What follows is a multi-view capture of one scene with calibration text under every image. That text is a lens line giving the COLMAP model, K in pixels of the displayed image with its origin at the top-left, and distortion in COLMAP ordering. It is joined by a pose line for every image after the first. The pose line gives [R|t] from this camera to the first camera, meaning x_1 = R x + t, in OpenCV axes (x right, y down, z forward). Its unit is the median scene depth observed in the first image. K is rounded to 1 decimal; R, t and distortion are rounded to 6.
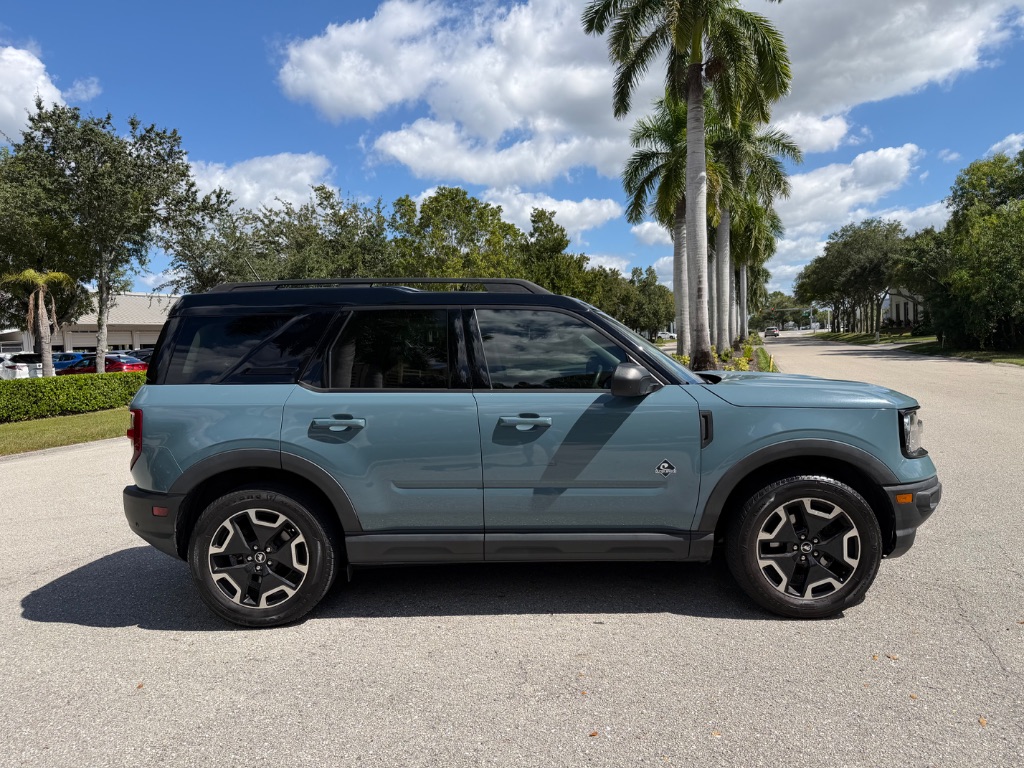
lens RADIAL K [[713.4, 0, 516.3], [0, 713.4, 379.0], [0, 0, 1]] dist [0.032609, -0.049219]
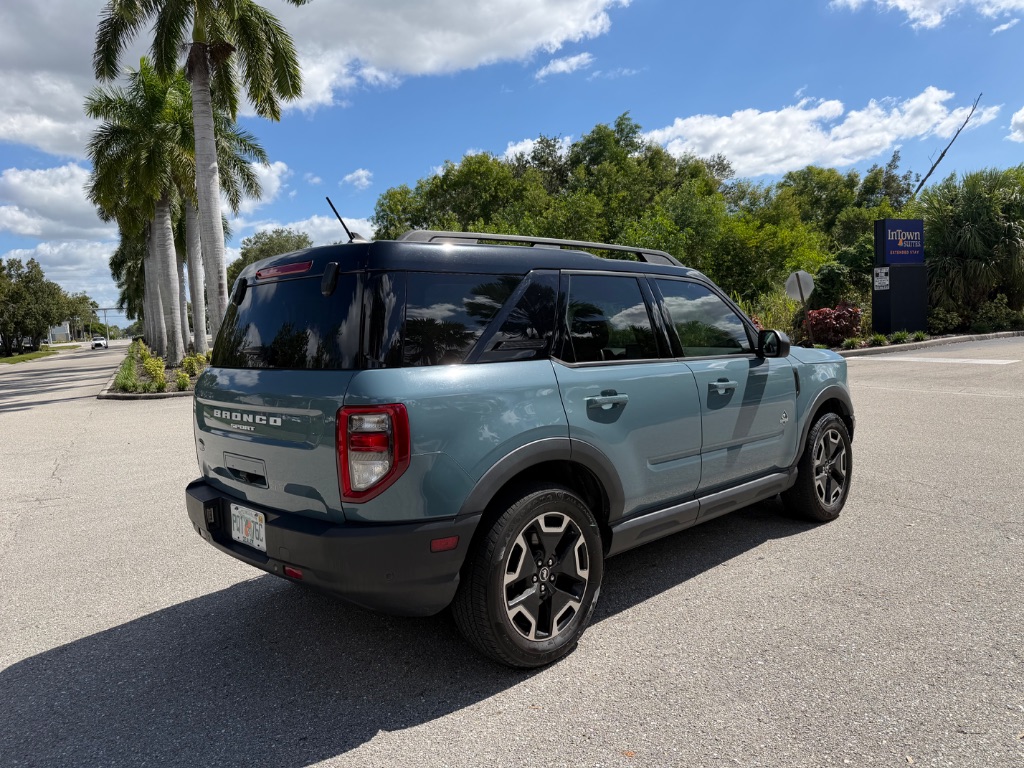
lens RADIAL K [[713.4, 0, 522.6], [0, 713.4, 373.6], [0, 0, 1]] dist [0.032609, -0.049219]
pose [[0.706133, -0.043034, 0.706770, -0.142880], [0.052452, 0.998588, 0.008398, 0.002574], [-0.706134, 0.031142, 0.707393, 0.068212]]
